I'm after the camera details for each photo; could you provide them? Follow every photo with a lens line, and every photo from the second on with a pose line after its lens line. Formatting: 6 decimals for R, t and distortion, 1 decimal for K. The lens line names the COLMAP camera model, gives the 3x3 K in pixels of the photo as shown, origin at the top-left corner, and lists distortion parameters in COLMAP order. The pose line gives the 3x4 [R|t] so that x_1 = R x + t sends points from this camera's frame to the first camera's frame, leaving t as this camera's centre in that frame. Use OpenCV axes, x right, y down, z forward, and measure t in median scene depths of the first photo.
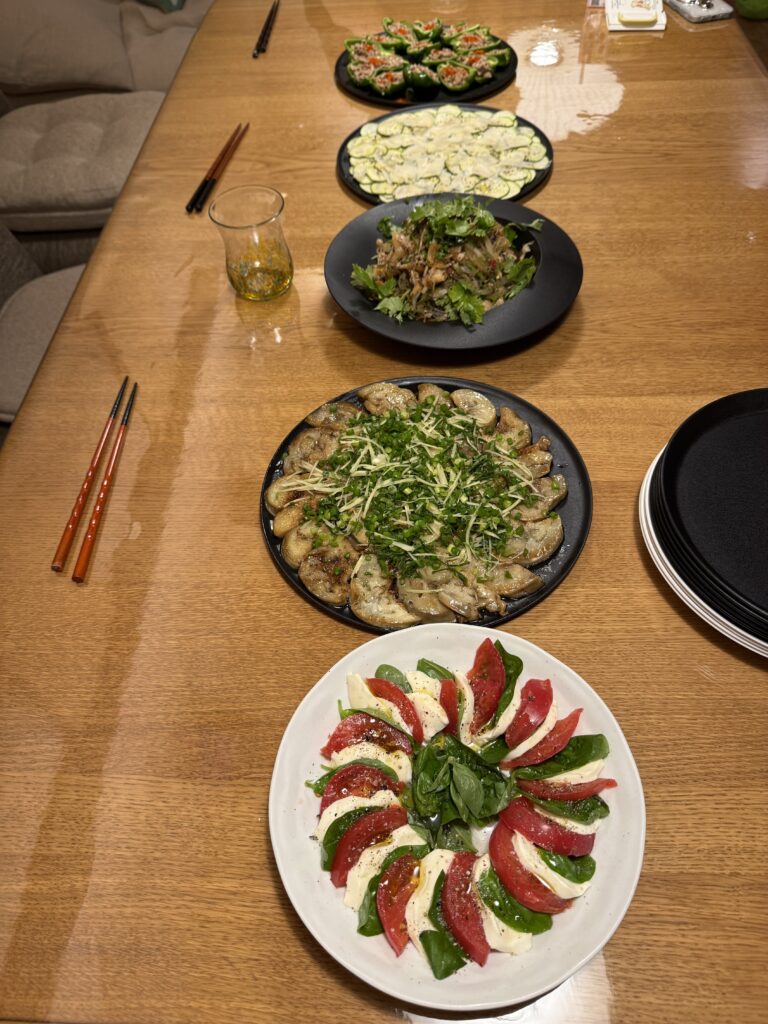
lens RADIAL K [[696.3, 0, 384.0], [0, 696.3, 512.0], [0, 0, 1]] dist [0.024122, -0.032147]
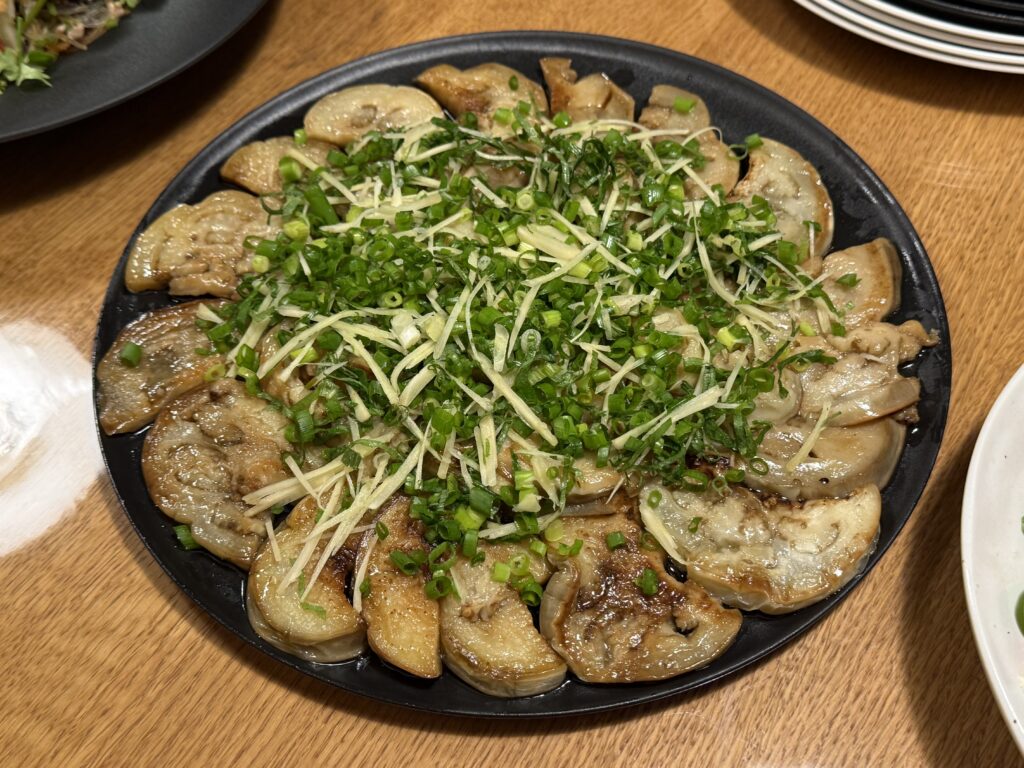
lens RADIAL K [[1177.9, 0, 483.7], [0, 1177.9, 384.0], [0, 0, 1]] dist [0.214913, -0.726924]
pose [[0.528606, -0.688389, 0.496686, -0.357454], [0.687587, 0.690352, 0.225028, -0.190209], [-0.497795, 0.222563, 0.838252, 0.516251]]
